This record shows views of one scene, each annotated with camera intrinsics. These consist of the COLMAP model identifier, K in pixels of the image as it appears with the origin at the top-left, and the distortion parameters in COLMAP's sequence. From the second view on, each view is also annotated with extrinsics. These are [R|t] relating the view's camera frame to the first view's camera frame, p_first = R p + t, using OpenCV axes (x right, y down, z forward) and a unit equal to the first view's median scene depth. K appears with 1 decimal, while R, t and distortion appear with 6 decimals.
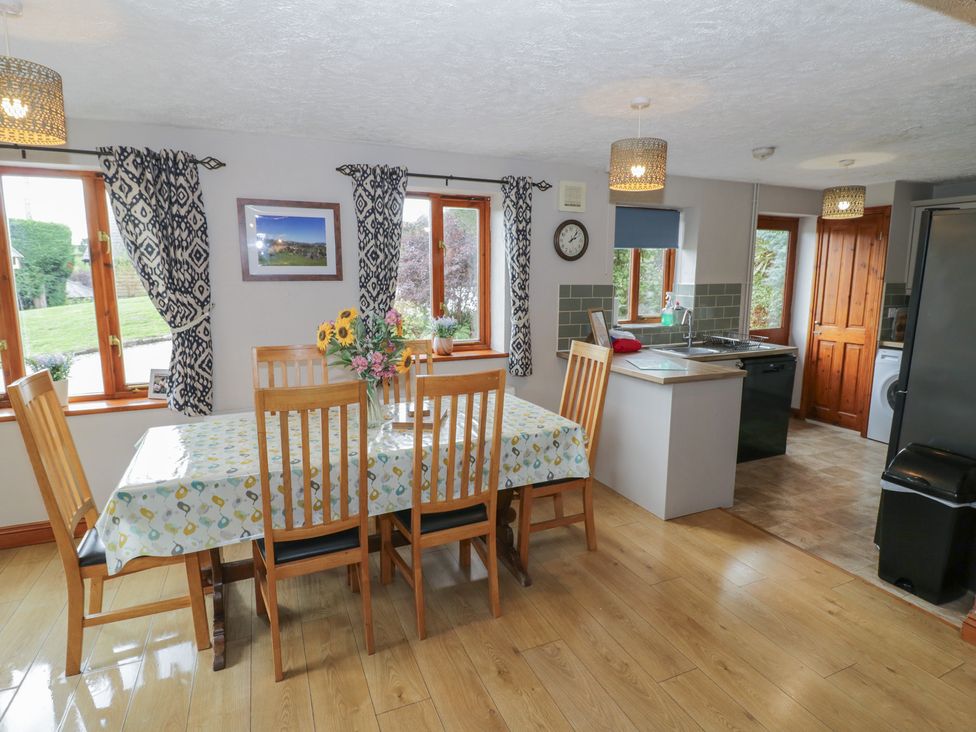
lens RADIAL K [[522.3, 0, 488.6], [0, 522.3, 356.0], [0, 0, 1]] dist [-0.001178, -0.021019]
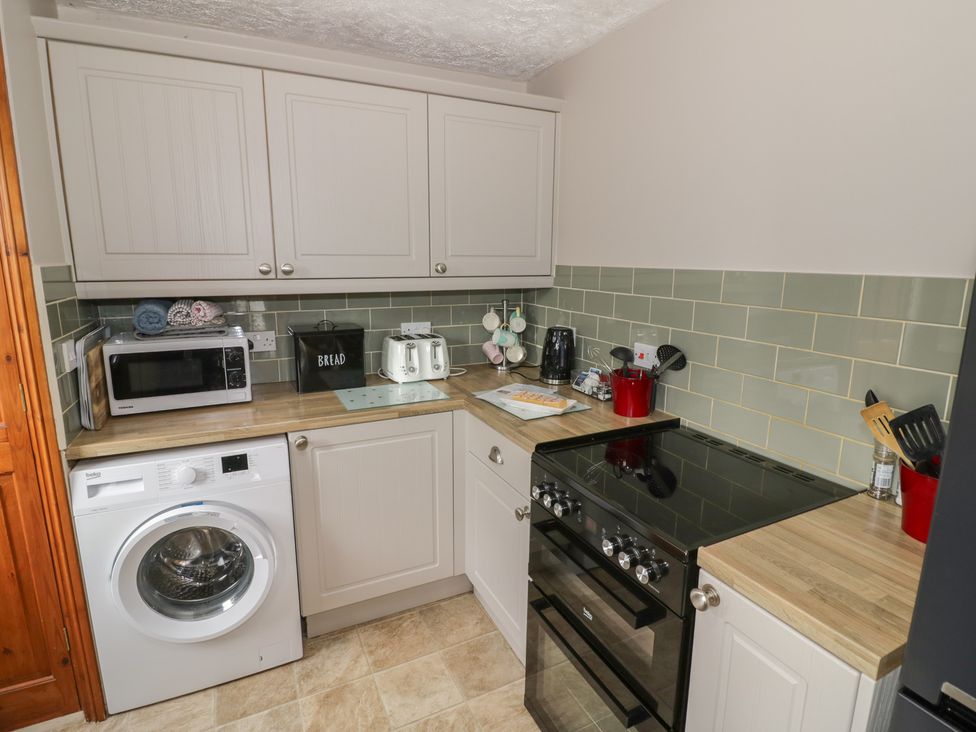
lens RADIAL K [[513.6, 0, 488.3], [0, 513.6, 355.9], [0, 0, 1]] dist [0.001156, -0.013860]
pose [[-0.042784, -0.186990, 0.981430, 0.419365], [0.145521, 0.970687, 0.191287, -0.101409], [-0.988430, 0.151003, -0.014319, 0.698020]]
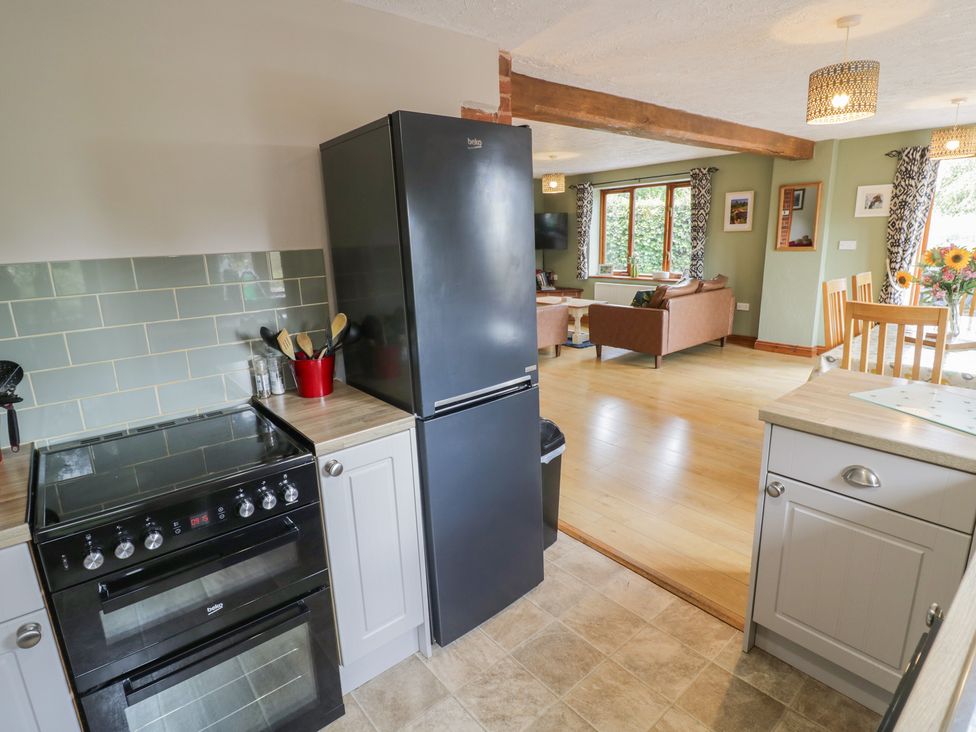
lens RADIAL K [[513.6, 0, 488.3], [0, 513.6, 355.9], [0, 0, 1]] dist [0.001156, -0.013860]
pose [[-0.960060, 0.093590, -0.263678, 0.589657], [-0.010885, 0.929190, 0.369442, -0.133027], [0.279583, 0.357556, -0.891059, 0.904572]]
